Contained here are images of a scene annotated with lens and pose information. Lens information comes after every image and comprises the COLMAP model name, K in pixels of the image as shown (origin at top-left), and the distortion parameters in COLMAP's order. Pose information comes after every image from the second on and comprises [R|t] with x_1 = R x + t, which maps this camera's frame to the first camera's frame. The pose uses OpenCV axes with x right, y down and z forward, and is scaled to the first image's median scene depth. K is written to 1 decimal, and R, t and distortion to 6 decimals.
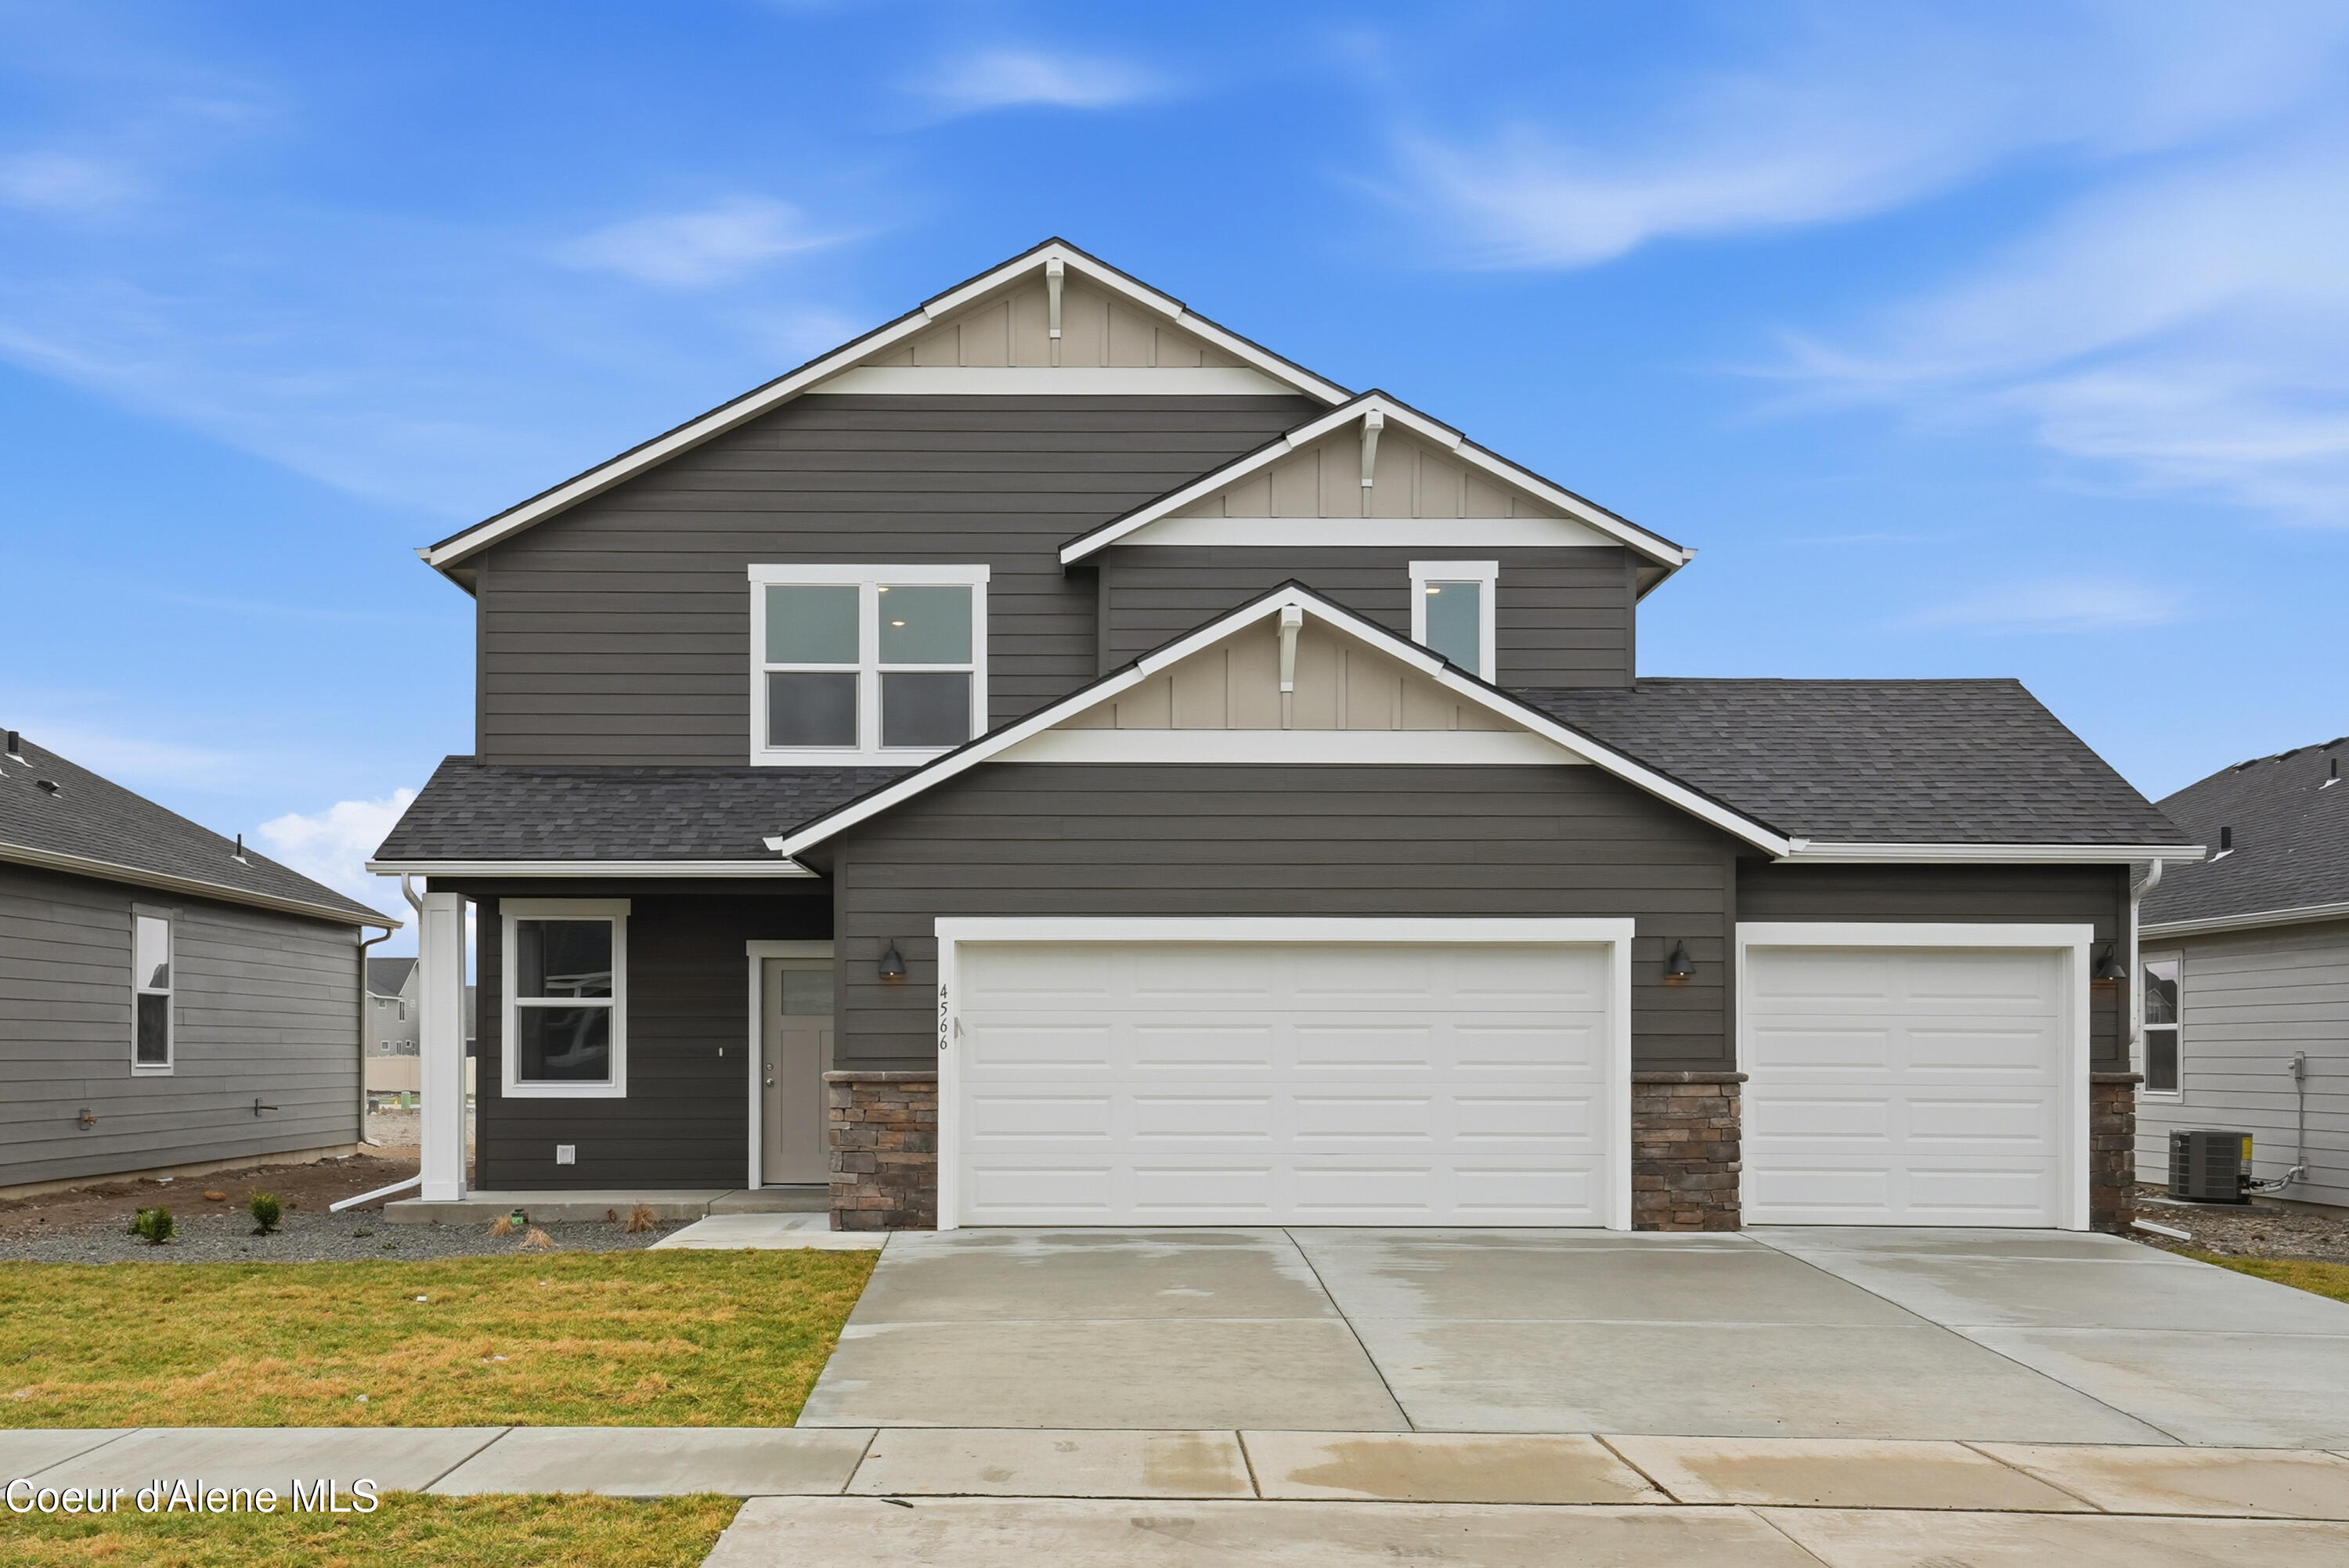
lens RADIAL K [[2426.5, 0, 1167.1], [0, 2426.5, 846.4], [0, 0, 1]] dist [0.062405, 0.000000]
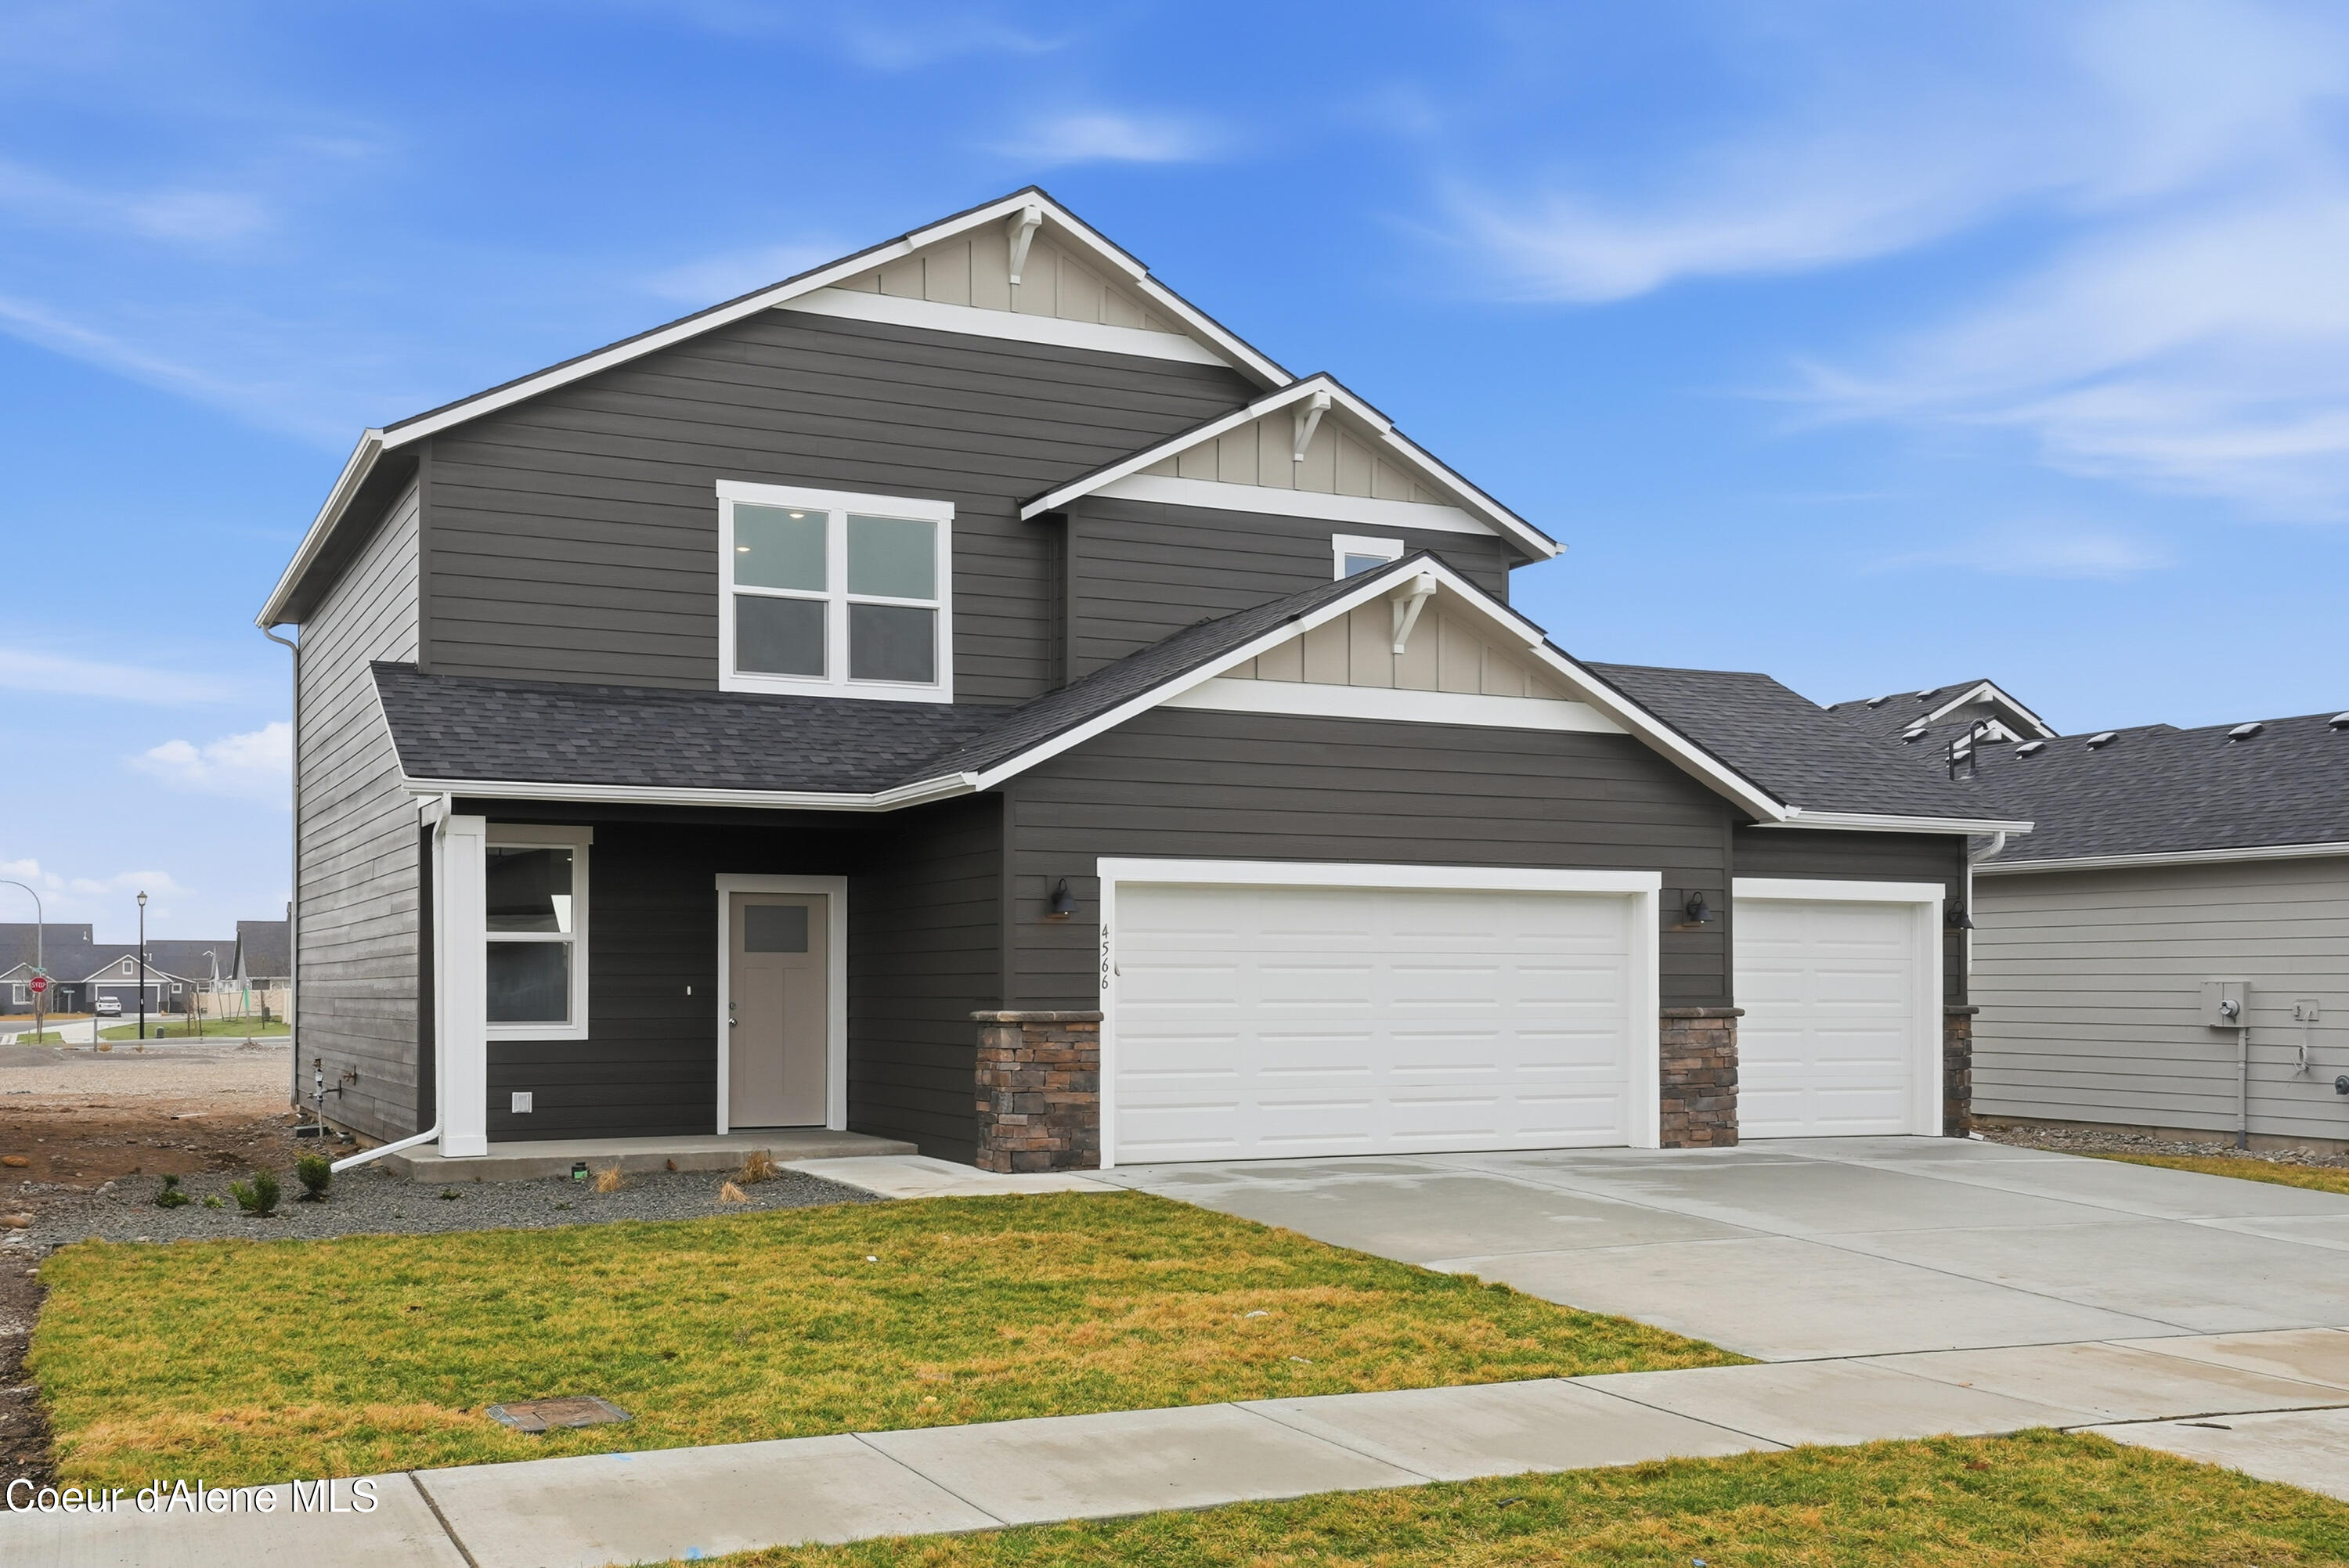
lens RADIAL K [[2269.3, 0, 1174.4], [0, 2269.3, 783.5], [0, 0, 1]] dist [0.067278, 0.000000]
pose [[0.906405, 0.036108, 0.420864, -0.422512], [-0.035672, 0.999324, -0.008909, 0.005380], [-0.420901, -0.006938, 0.907080, 0.123384]]
